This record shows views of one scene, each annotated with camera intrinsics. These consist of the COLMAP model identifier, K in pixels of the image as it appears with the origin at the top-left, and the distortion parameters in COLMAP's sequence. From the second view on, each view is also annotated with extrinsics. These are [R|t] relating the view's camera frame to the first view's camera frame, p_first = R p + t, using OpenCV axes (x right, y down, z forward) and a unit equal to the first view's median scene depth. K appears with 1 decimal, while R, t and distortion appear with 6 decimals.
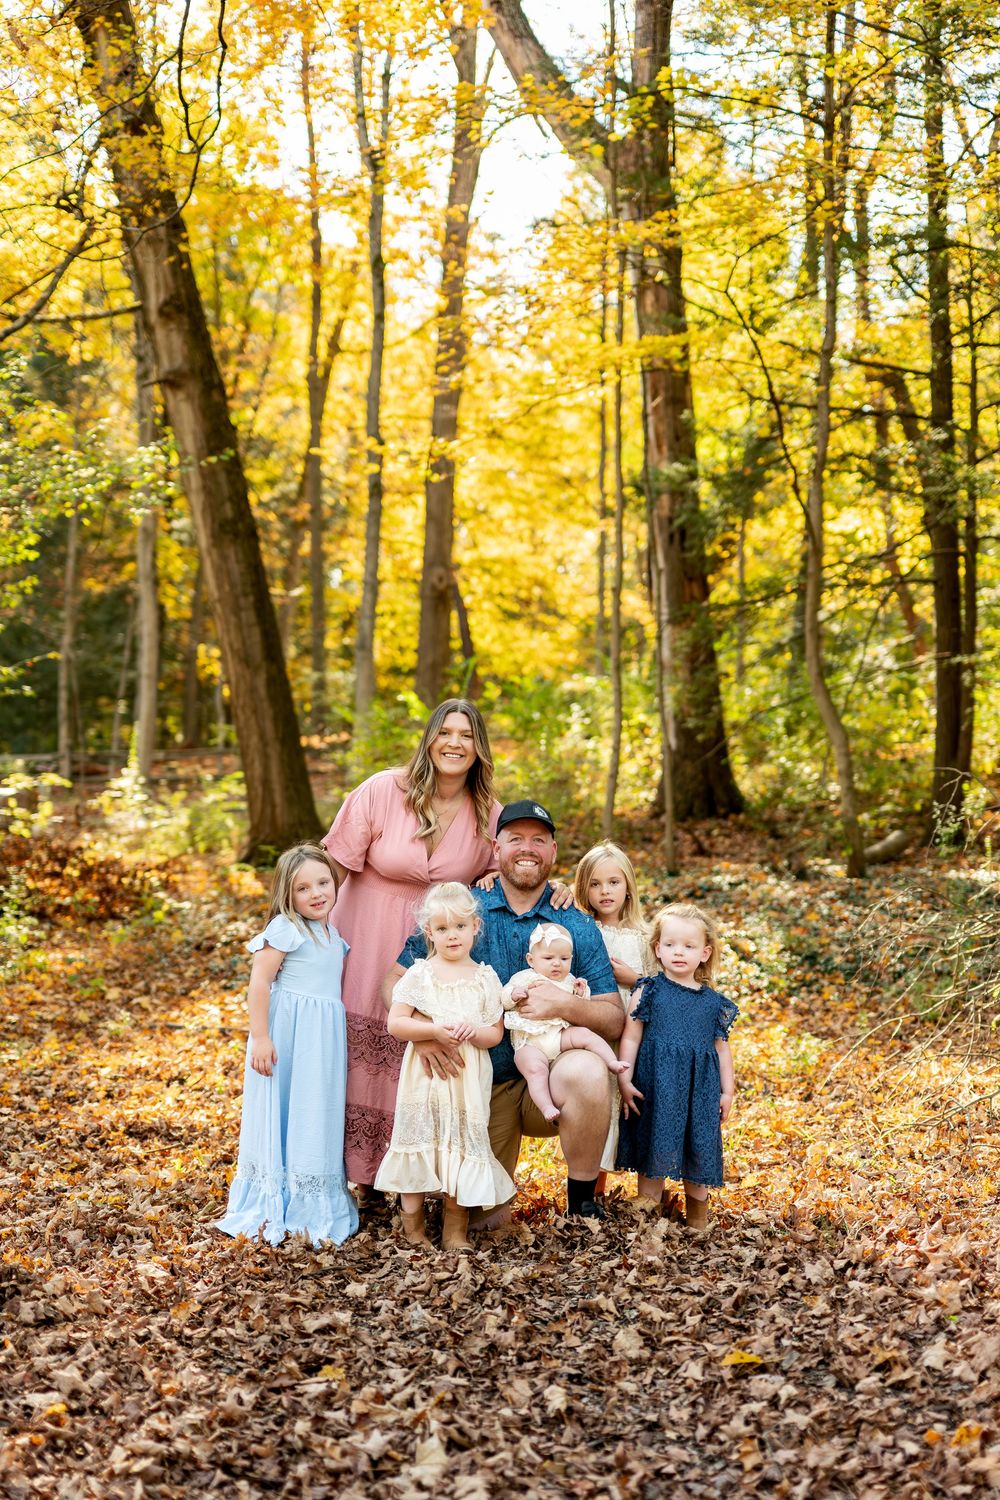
lens RADIAL K [[2080.4, 0, 504.6], [0, 2080.4, 748.2], [0, 0, 1]] dist [0.006804, -0.038416]
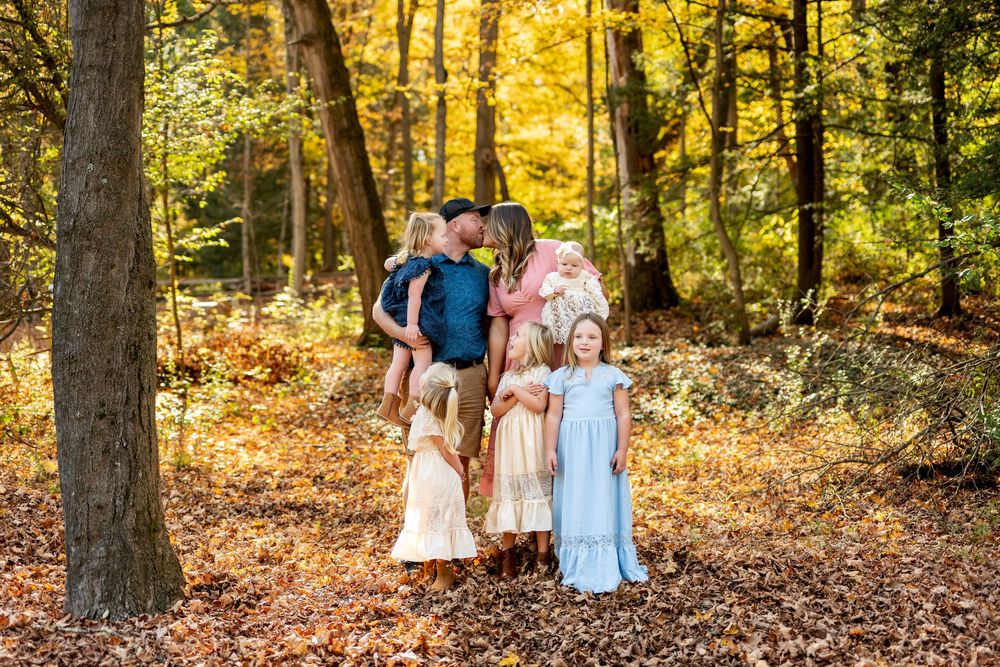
lens RADIAL K [[1386.3, 0, 508.8], [0, 1386.3, 334.6], [0, 0, 1]] dist [-0.010307, 0.018986]
pose [[0.999427, -0.024303, -0.023565, 0.018469], [0.025478, 0.998377, 0.050942, -0.006171], [0.022289, -0.051513, 0.998424, -0.079477]]
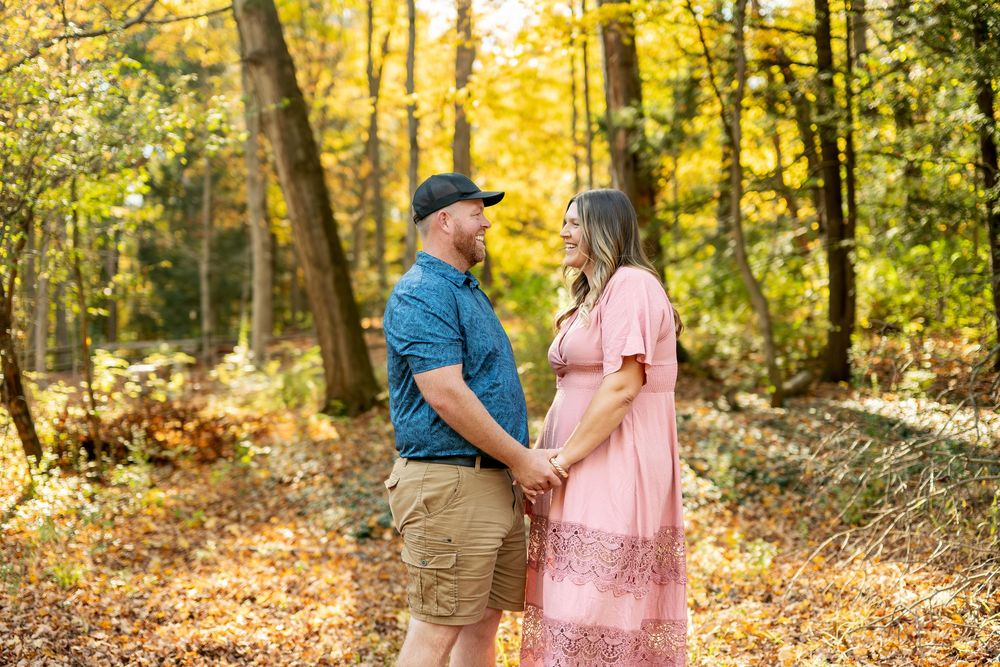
lens RADIAL K [[1388.2, 0, 490.9], [0, 1388.2, 336.3], [0, 0, 1]] dist [0.002381, 0.016724]
pose [[0.999104, -0.038482, -0.017626, 0.004030], [0.038618, 0.999226, 0.007454, 0.003119], [0.017326, -0.008128, 0.999817, 0.141838]]
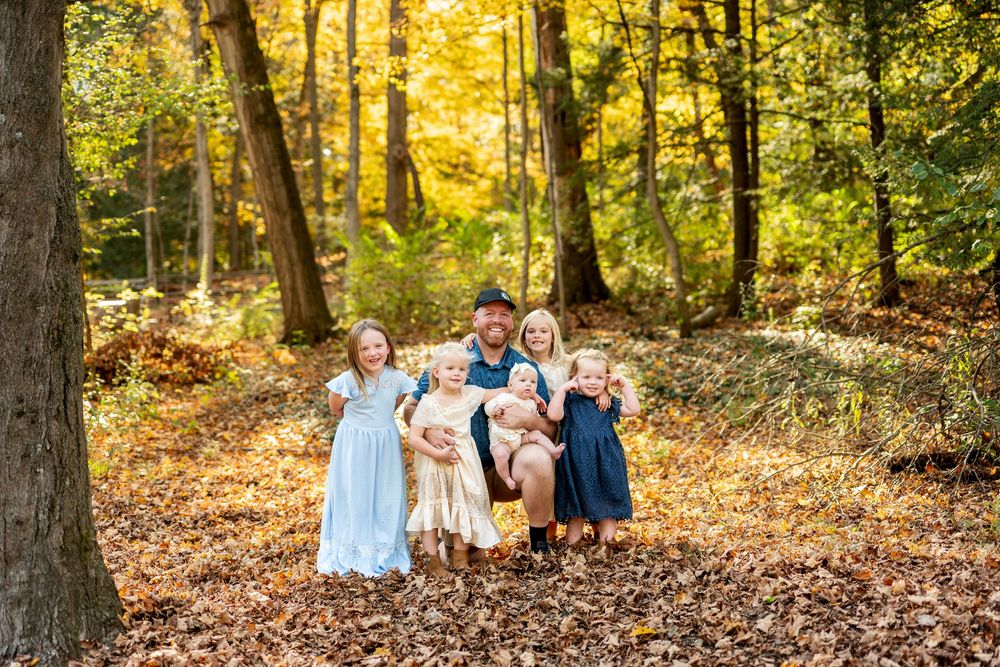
lens RADIAL K [[1387.1, 0, 496.9], [0, 1387.1, 334.4], [0, 0, 1]] dist [0.000716, 0.014969]
pose [[0.998609, -0.037099, 0.037457, -0.009909], [0.035170, 0.998084, 0.050902, 0.004056], [-0.039273, -0.049514, 0.998001, -0.012277]]
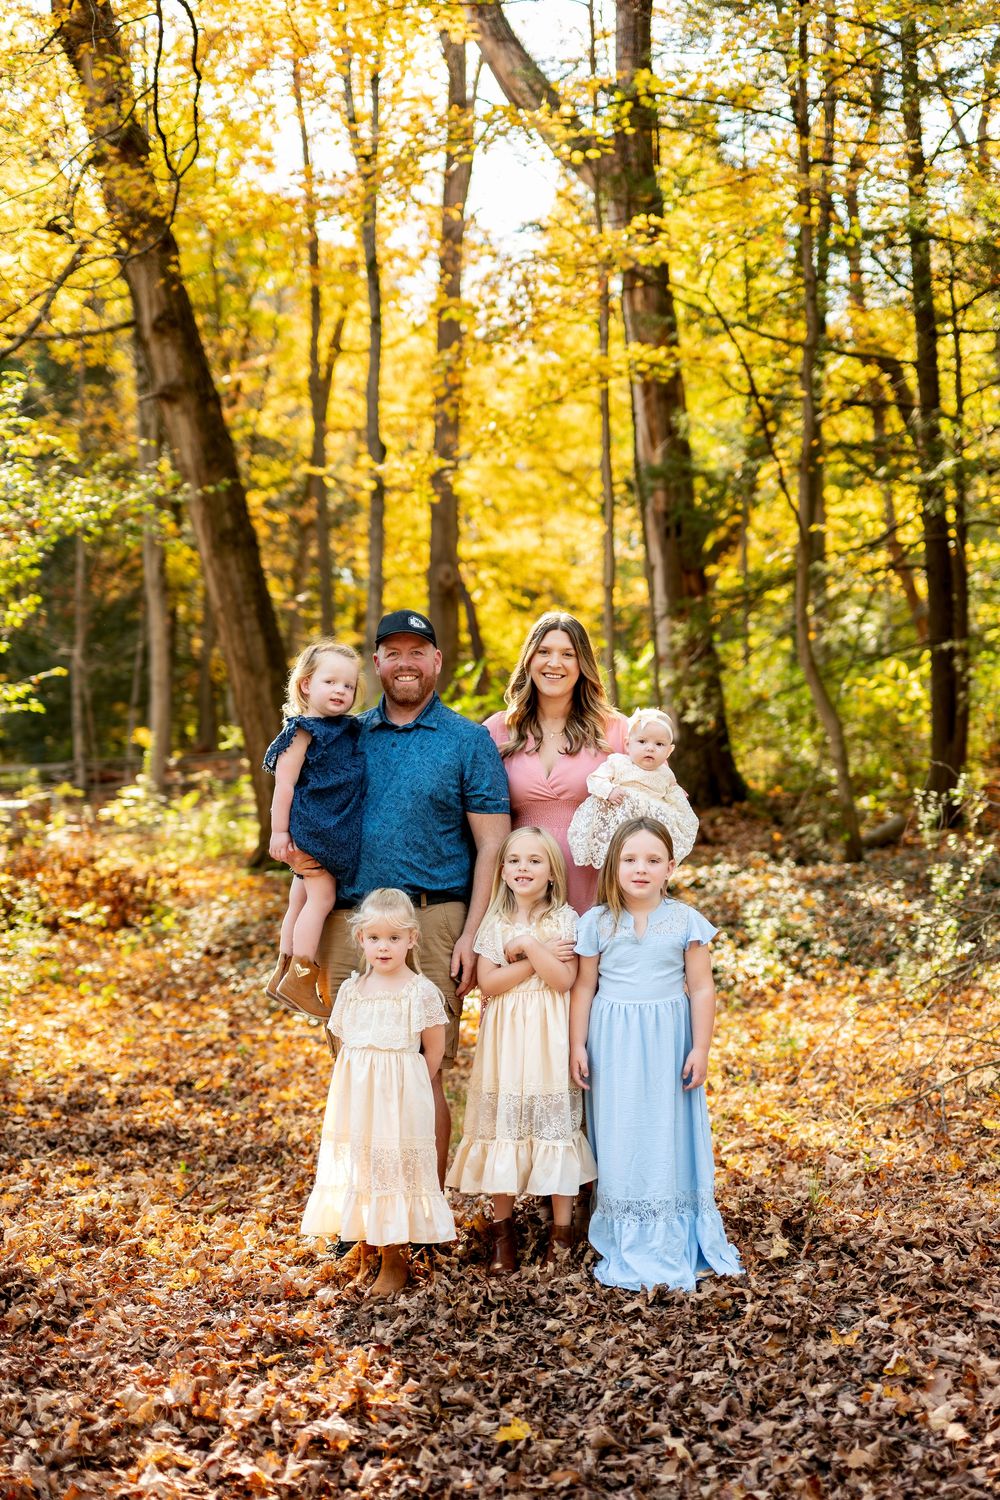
lens RADIAL K [[2080.6, 0, 527.4], [0, 2080.6, 752.4], [0, 0, 1]] dist [0.000716, 0.014969]
pose [[0.999468, -0.032582, 0.001160, 0.012559], [0.032573, 0.999446, 0.006869, -0.005112], [-0.001384, -0.006828, 0.999976, -0.024358]]
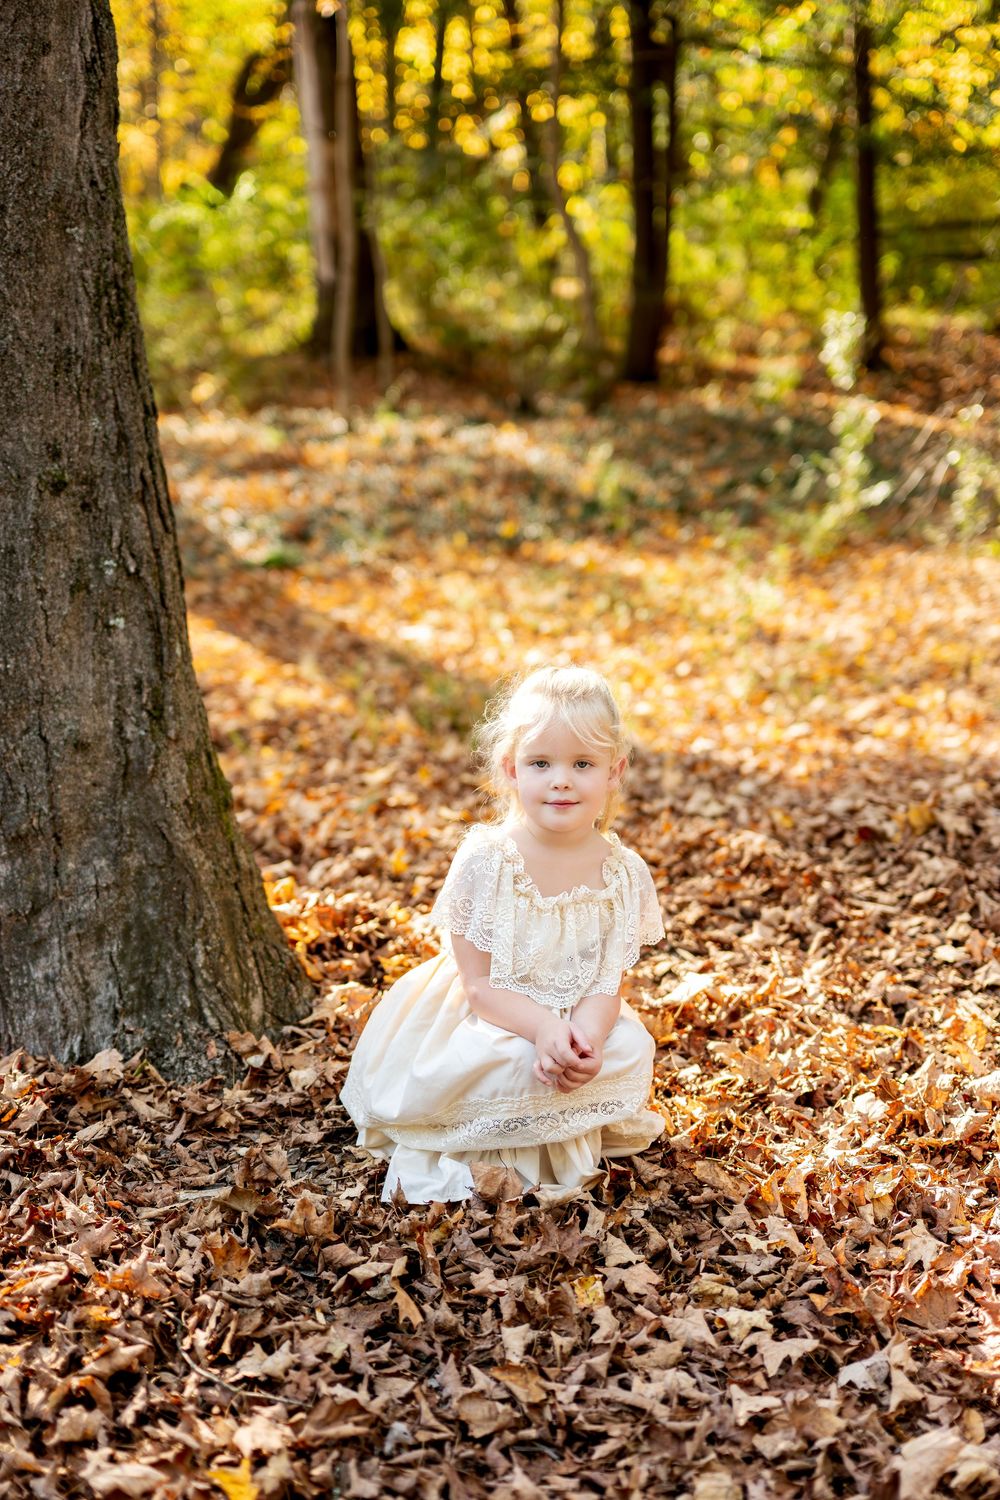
lens RADIAL K [[2080.6, 0, 527.4], [0, 2080.6, 752.4], [0, 0, 1]] dist [0.000716, 0.014969]
pose [[0.963298, -0.055059, 0.262728, -0.144134], [-0.001291, 0.977777, 0.209643, 0.021102], [-0.268432, -0.202288, 0.941819, 0.133298]]
